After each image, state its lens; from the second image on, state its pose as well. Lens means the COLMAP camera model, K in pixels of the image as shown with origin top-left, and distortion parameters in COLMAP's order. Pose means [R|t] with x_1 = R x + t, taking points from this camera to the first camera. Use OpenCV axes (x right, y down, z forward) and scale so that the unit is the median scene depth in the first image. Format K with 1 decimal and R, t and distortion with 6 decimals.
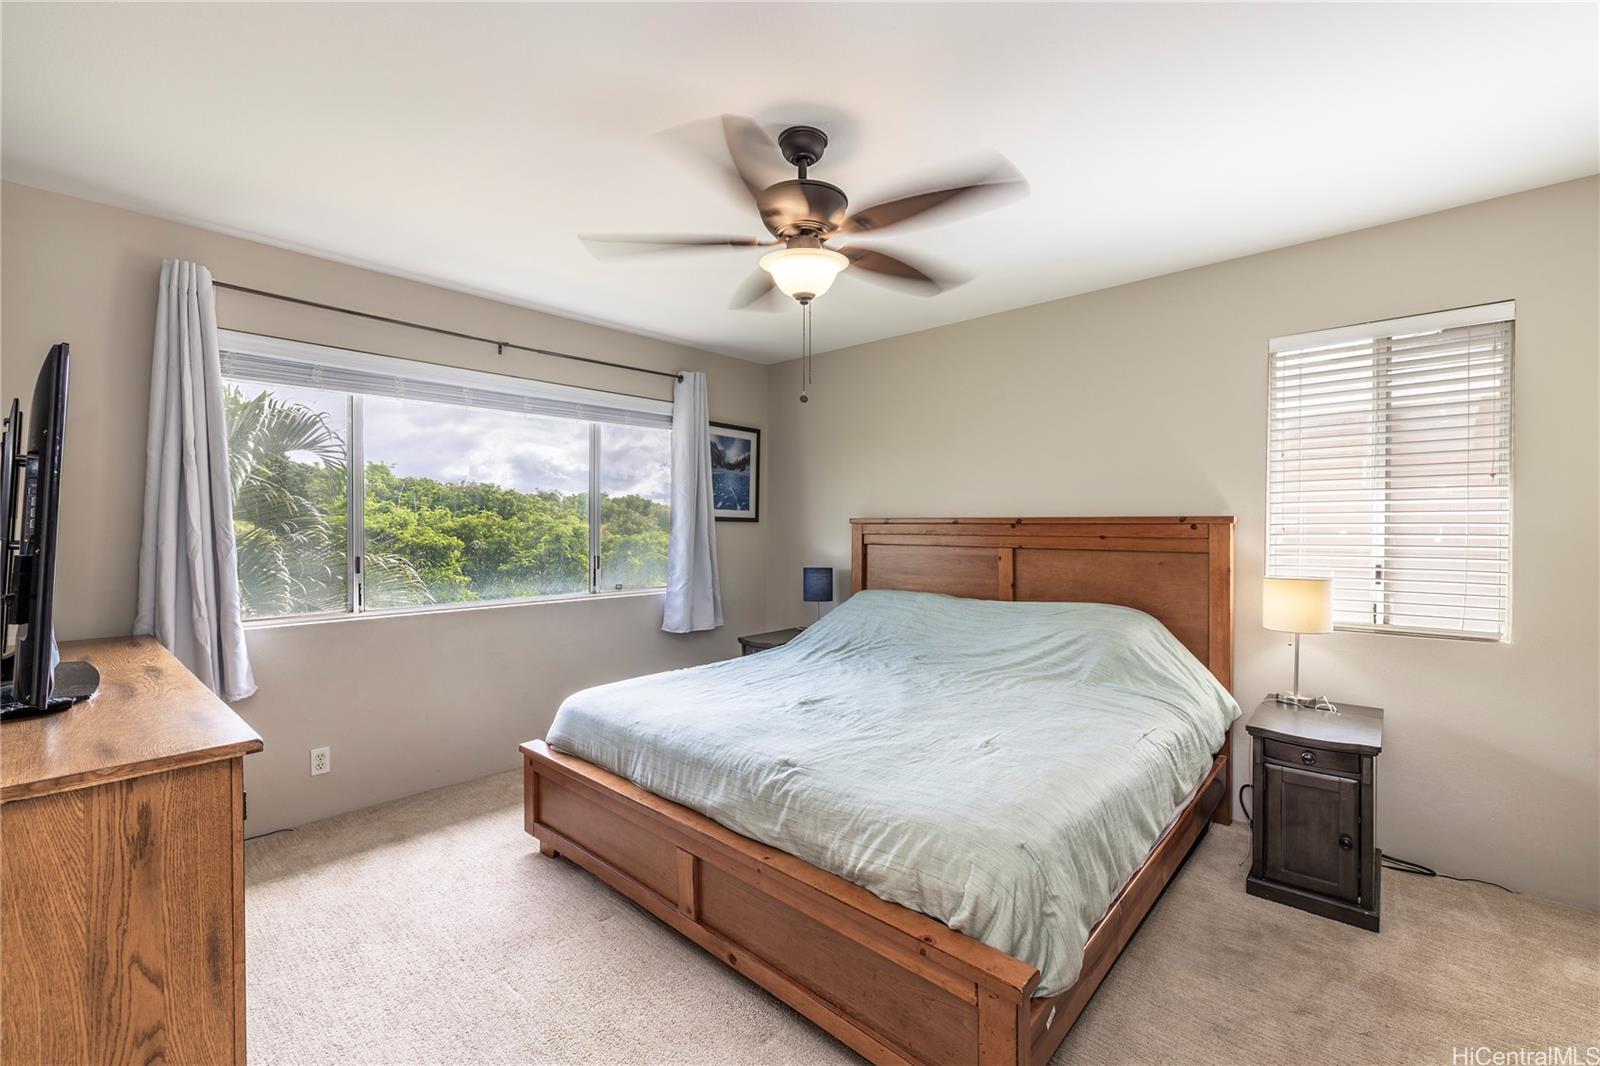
lens RADIAL K [[685.7, 0, 800.0], [0, 685.7, 533.0], [0, 0, 1]] dist [0.003651, 0.000122]
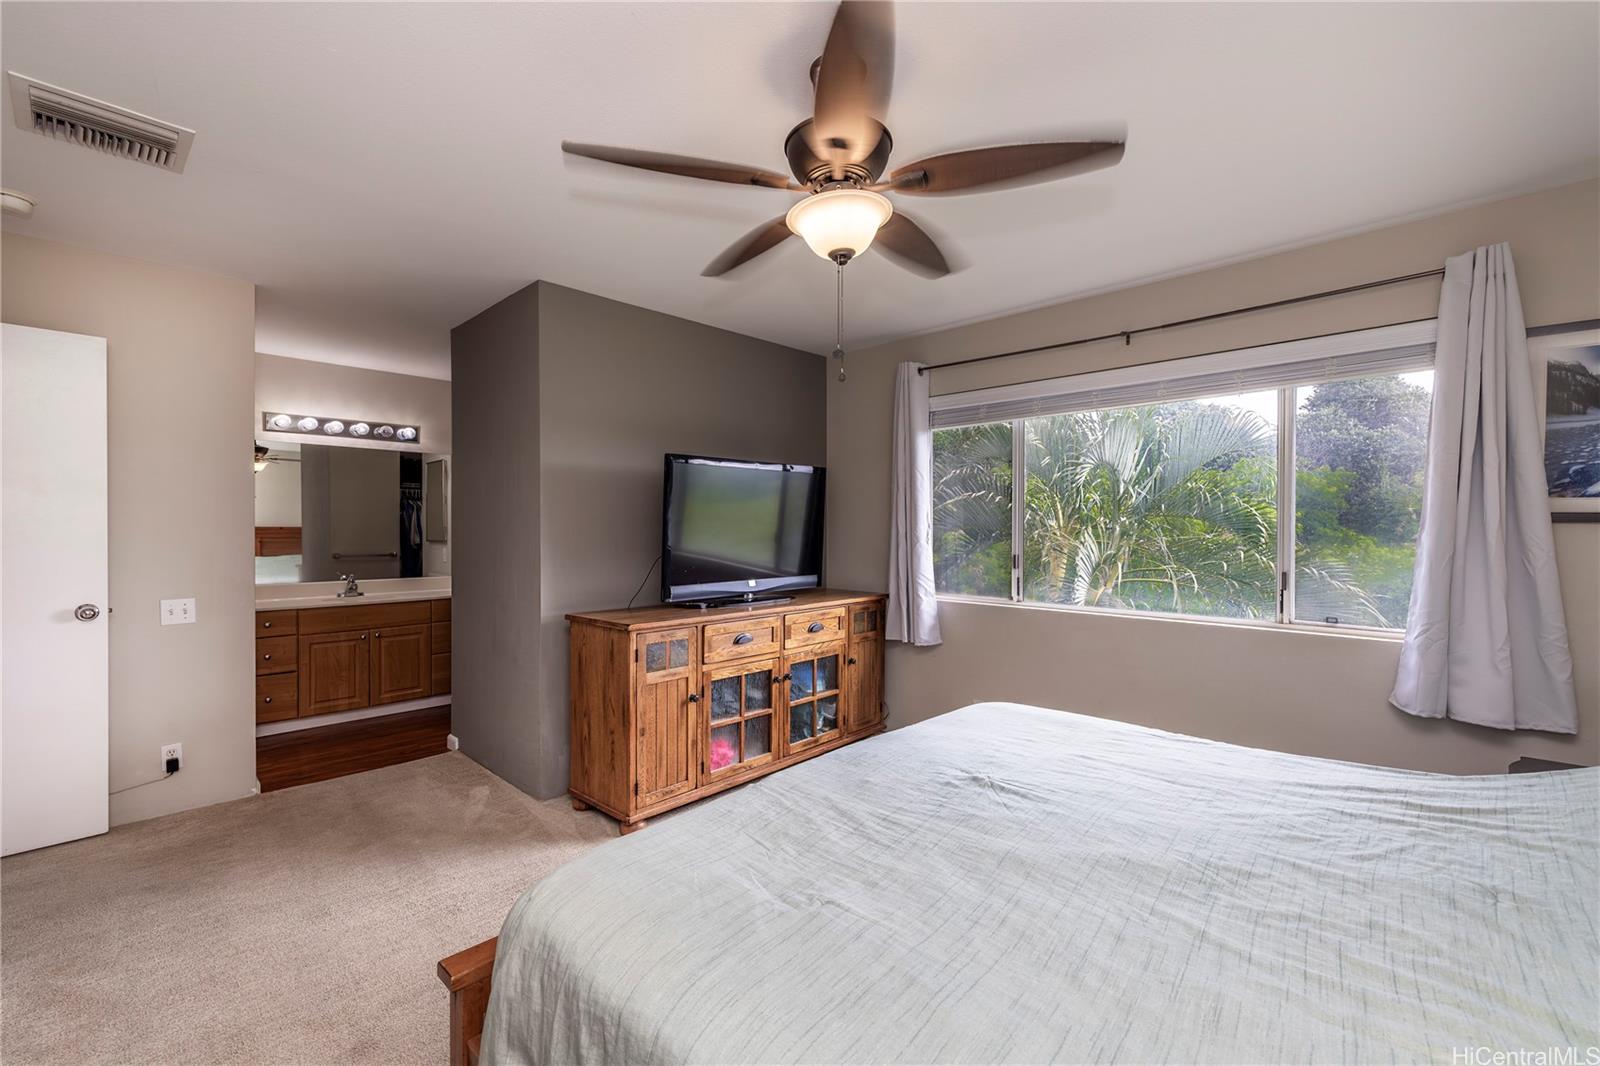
lens RADIAL K [[685.7, 0, 800.0], [0, 685.7, 533.0], [0, 0, 1]] dist [0.003651, 0.000122]
pose [[-0.033871, 0.006262, -0.999407, 0.725451], [-0.015060, 0.999864, 0.006775, -0.008007], [0.999313, 0.015281, -0.033772, 0.846879]]
